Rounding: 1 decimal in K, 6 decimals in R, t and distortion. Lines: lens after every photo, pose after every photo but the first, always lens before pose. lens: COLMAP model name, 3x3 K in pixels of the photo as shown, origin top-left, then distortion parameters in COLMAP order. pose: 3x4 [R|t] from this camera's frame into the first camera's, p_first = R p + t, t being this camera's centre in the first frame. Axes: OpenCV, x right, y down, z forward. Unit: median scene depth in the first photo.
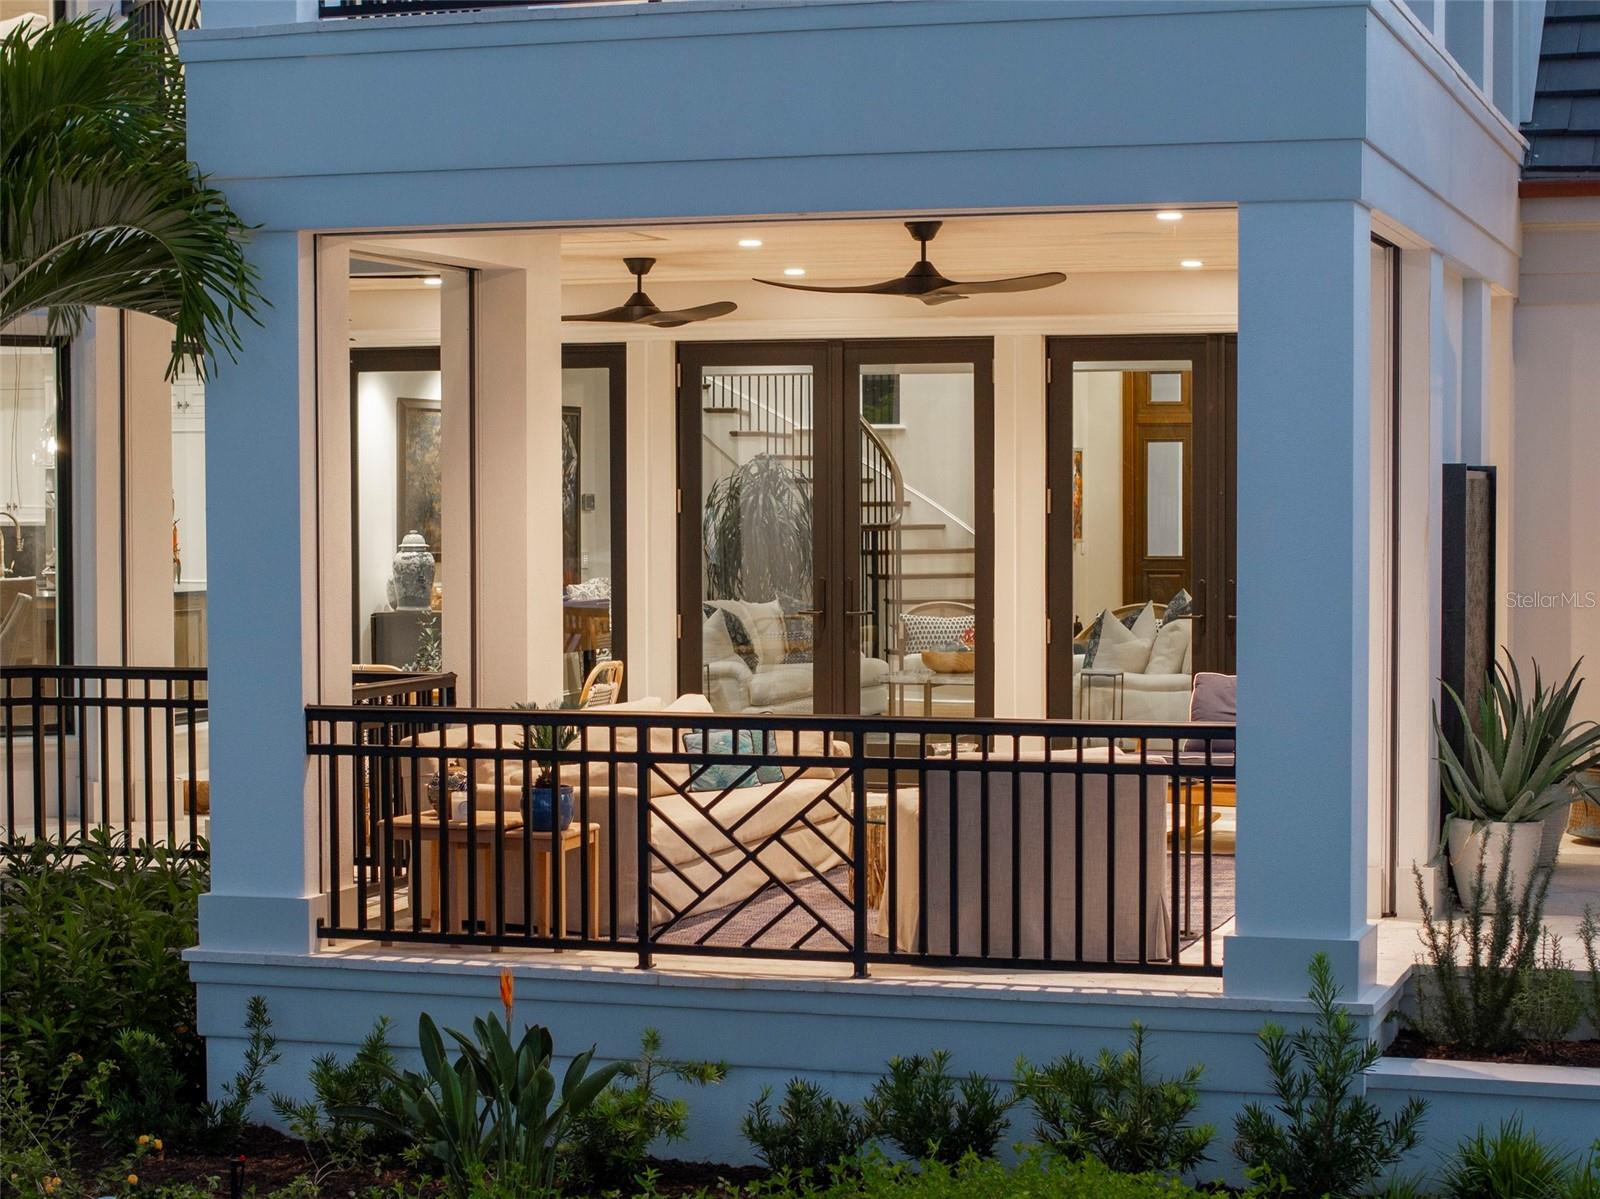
lens RADIAL K [[3182.4, 0, 800.0], [0, 3182.4, 599.5], [0, 0, 1]] dist [-0.162851, 1.032997]
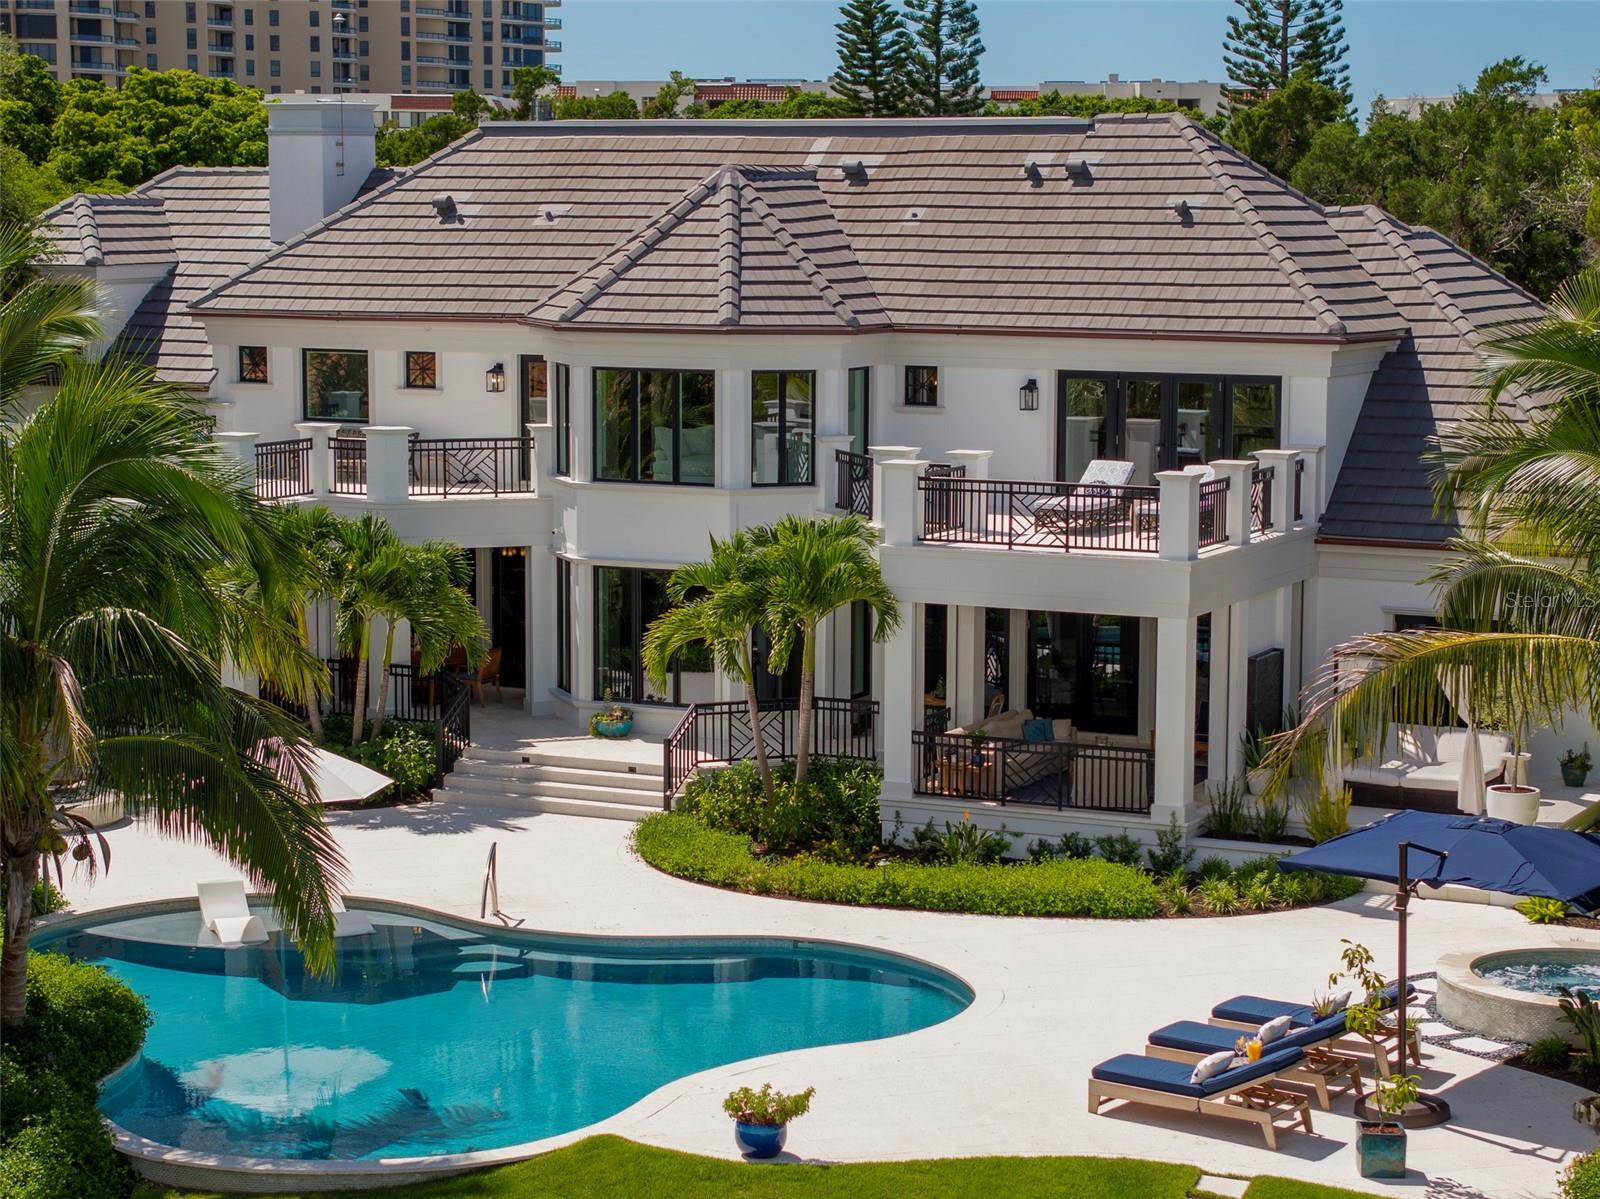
lens RADIAL K [[3308.1, 0, 800.0], [0, 3308.1, 599.5], [0, 0, 1]] dist [0.151294, 0.319096]
pose [[0.990393, 0.021102, -0.136658, 0.243061], [-0.009273, 0.996198, 0.086625, -0.463657], [0.137967, -0.084526, 0.986824, -2.869841]]
